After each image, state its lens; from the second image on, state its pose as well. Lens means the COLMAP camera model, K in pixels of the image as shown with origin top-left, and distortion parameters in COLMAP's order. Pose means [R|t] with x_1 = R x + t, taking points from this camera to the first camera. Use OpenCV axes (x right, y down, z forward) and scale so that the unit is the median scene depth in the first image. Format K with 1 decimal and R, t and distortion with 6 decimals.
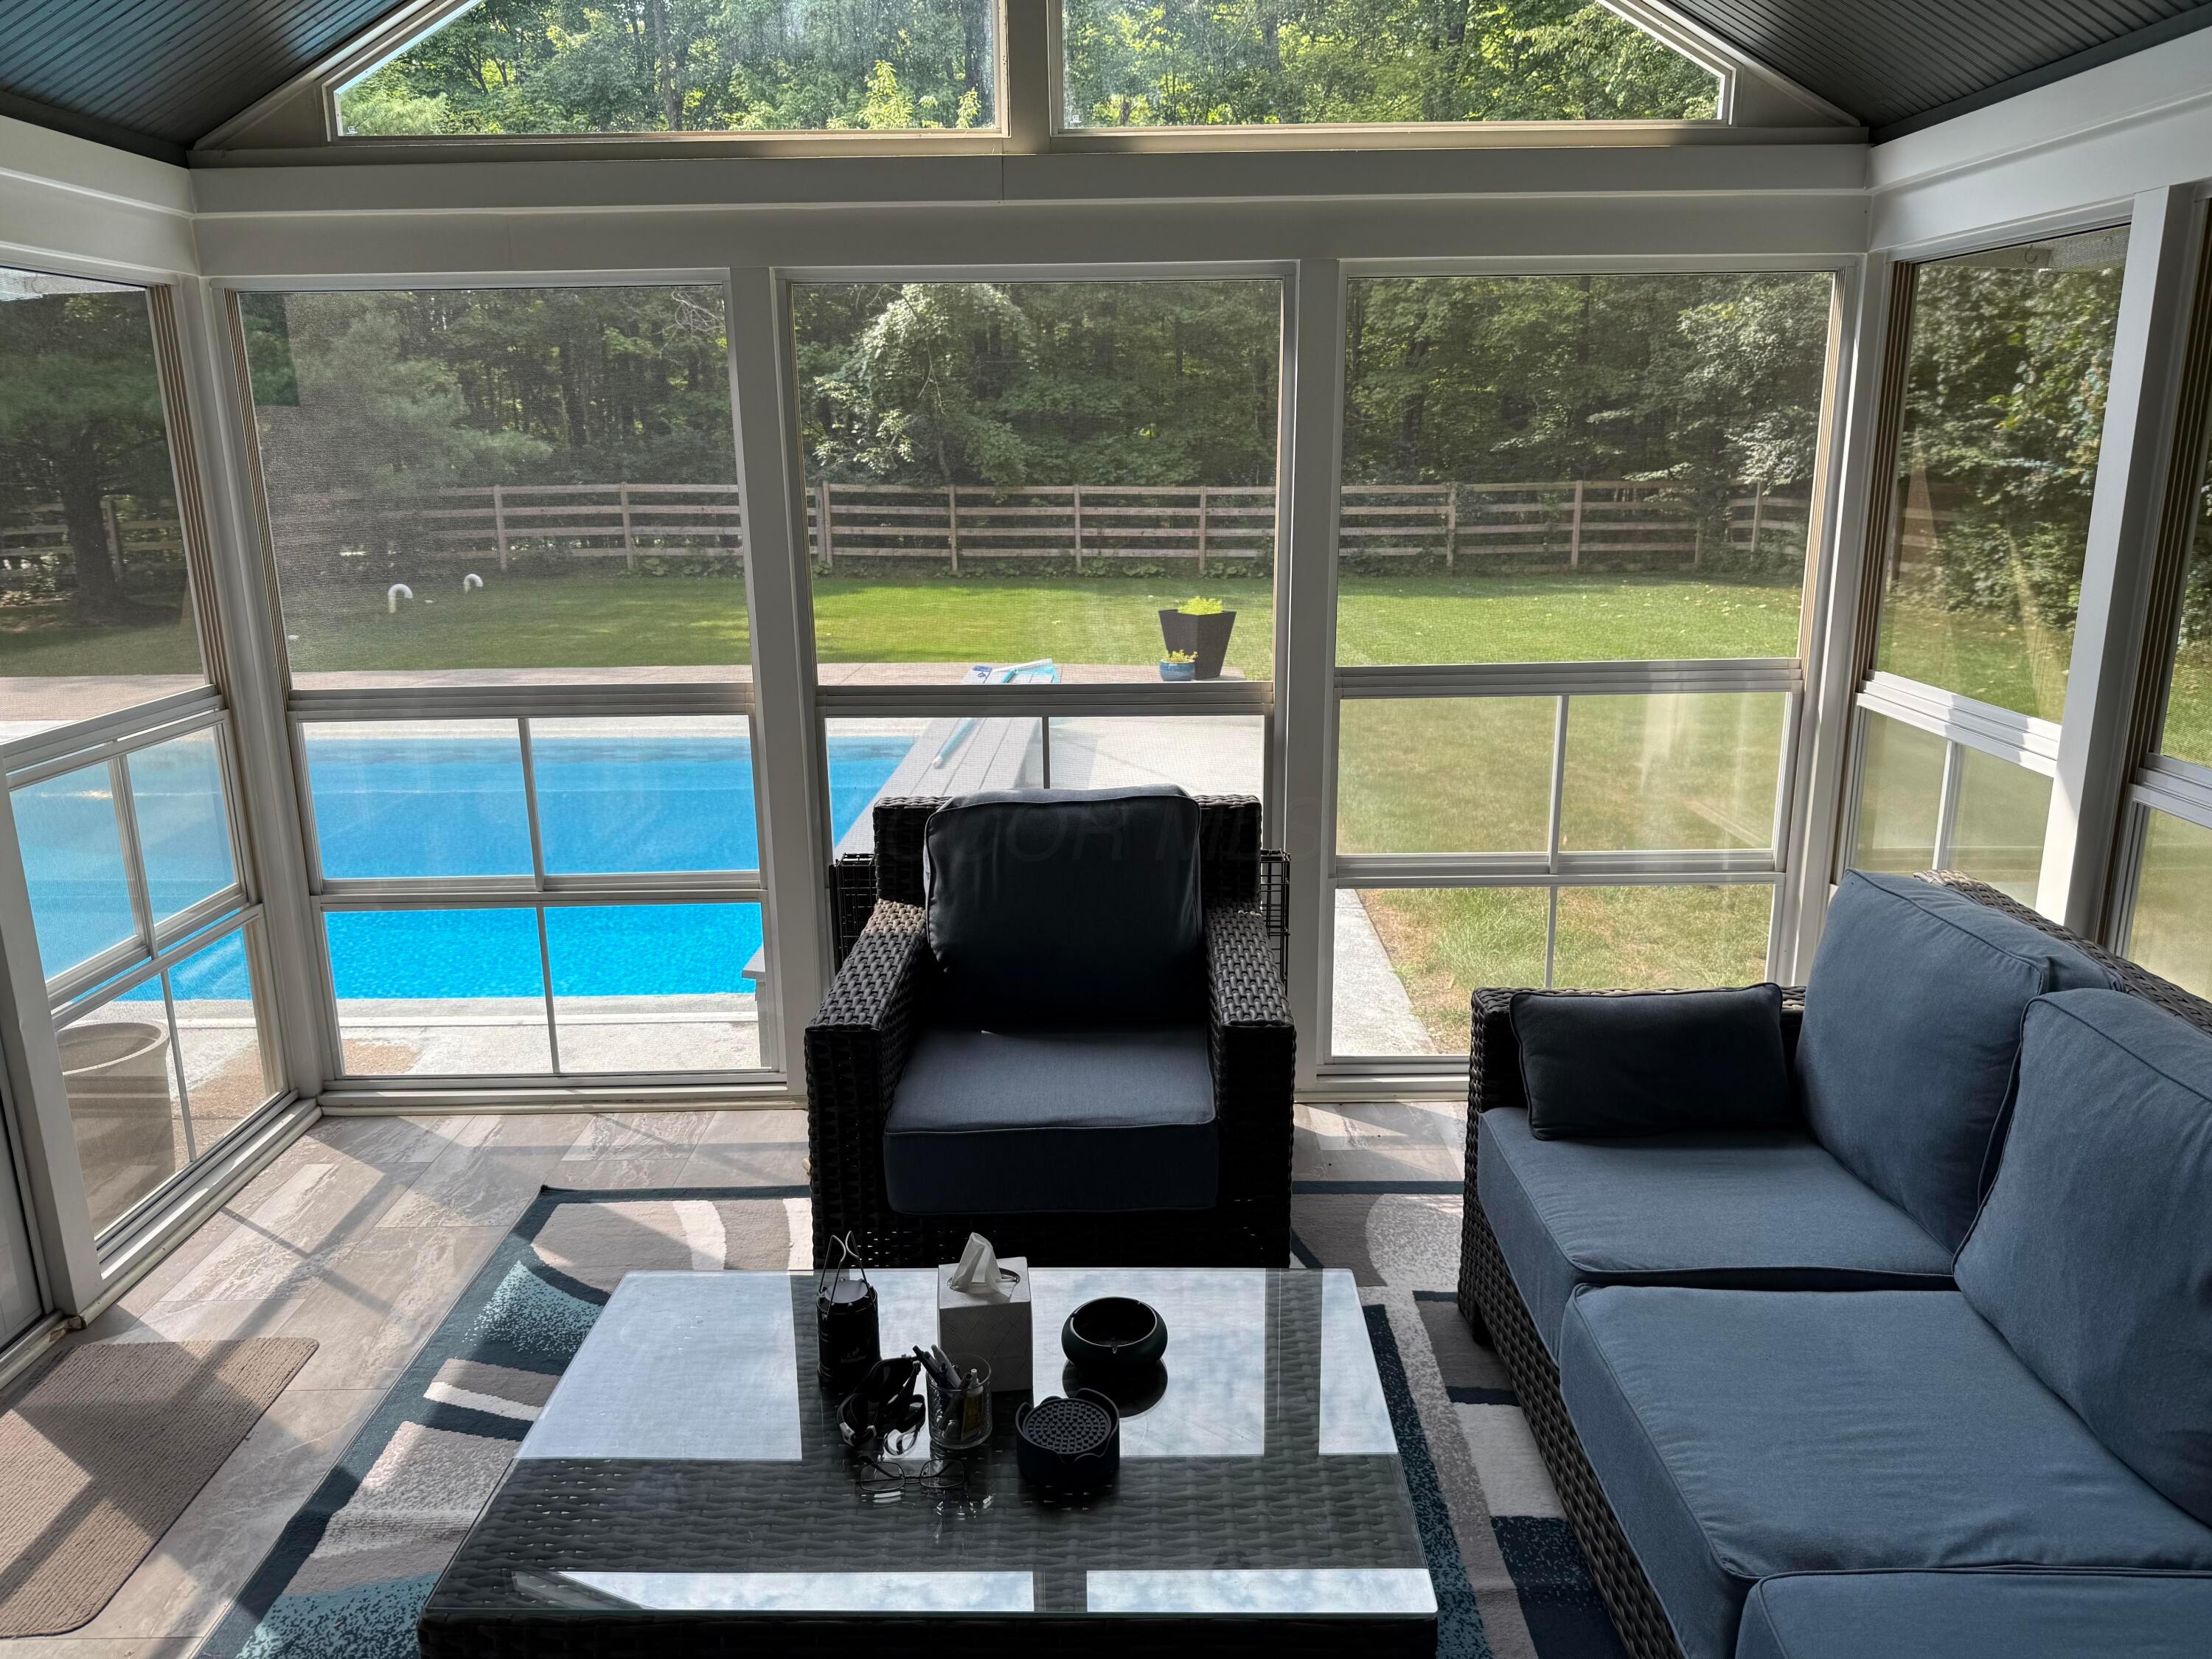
lens RADIAL K [[1549.7, 0, 1112.1], [0, 1549.7, 839.7], [0, 0, 1]] dist [0.067874, -0.094277]
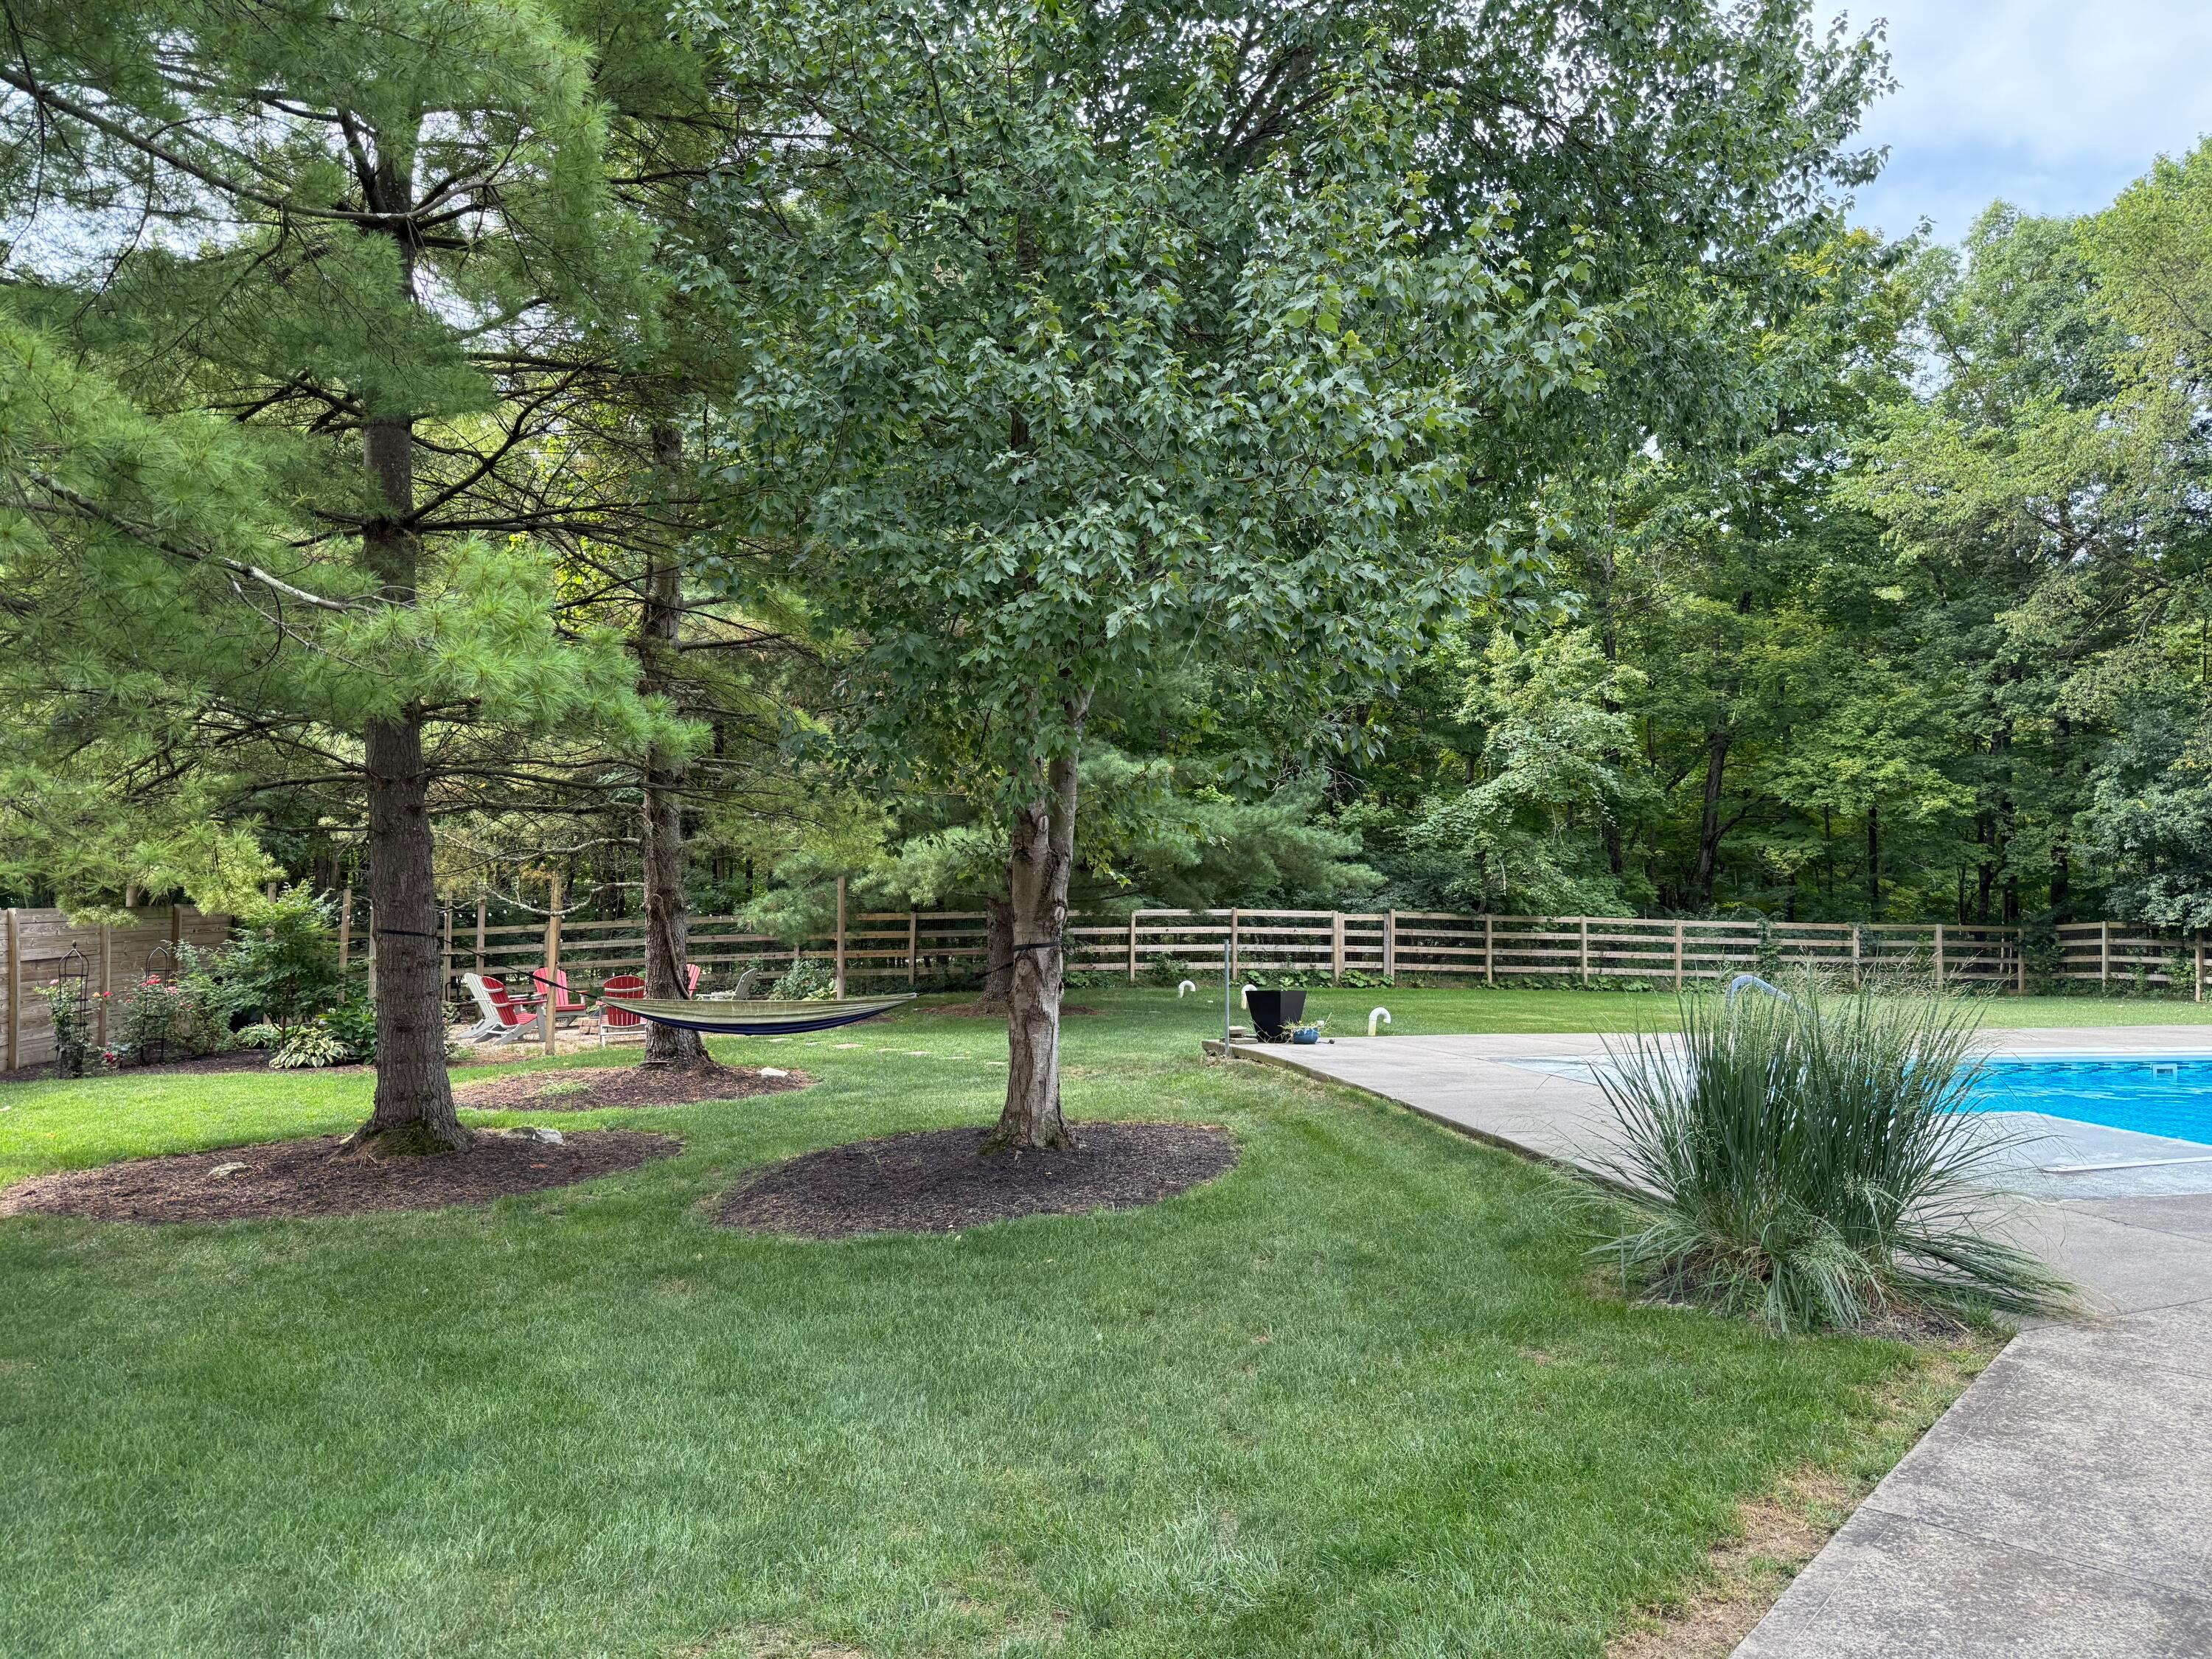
lens RADIAL K [[1549.7, 0, 1074.5], [0, 1549.7, 822.1], [0, 0, 1]] dist [0.067874, -0.094277]
pose [[0.983120, 0.034150, 0.179746, -1.442942], [0.019071, 0.957947, -0.286312, 0.101665], [-0.181965, 0.284907, 0.941125, -0.236481]]
